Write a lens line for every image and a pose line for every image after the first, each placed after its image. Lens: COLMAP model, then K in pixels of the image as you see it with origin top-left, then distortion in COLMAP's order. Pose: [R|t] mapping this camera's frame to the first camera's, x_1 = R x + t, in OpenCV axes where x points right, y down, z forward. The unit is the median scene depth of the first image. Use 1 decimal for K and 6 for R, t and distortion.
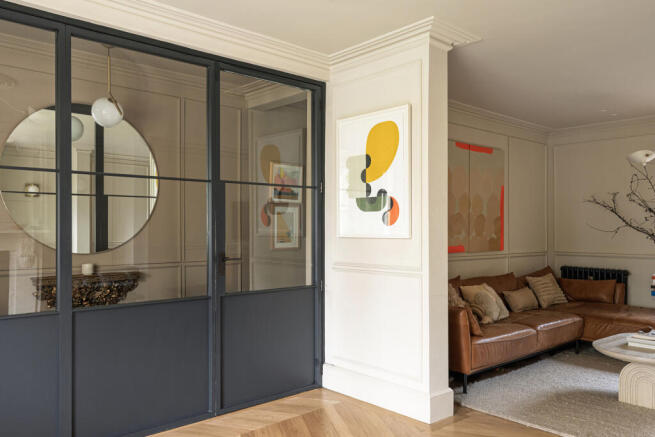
lens RADIAL K [[510.9, 0, 326.5], [0, 510.9, 224.0], [0, 0, 1]] dist [0.006078, 0.002543]
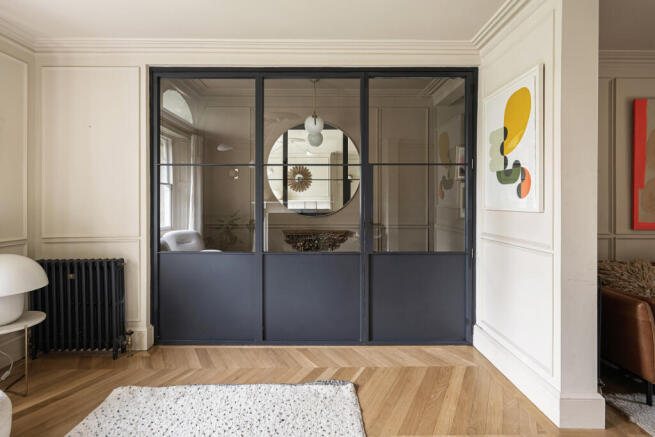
lens RADIAL K [[328.1, 0, 321.2], [0, 328.1, 199.9], [0, 0, 1]] dist [-0.004084, 0.000332]
pose [[0.746213, -0.001600, -0.665706, 0.239008], [0.006218, 0.999970, 0.004567, 0.000965], [0.665679, -0.007547, 0.746200, 0.285507]]
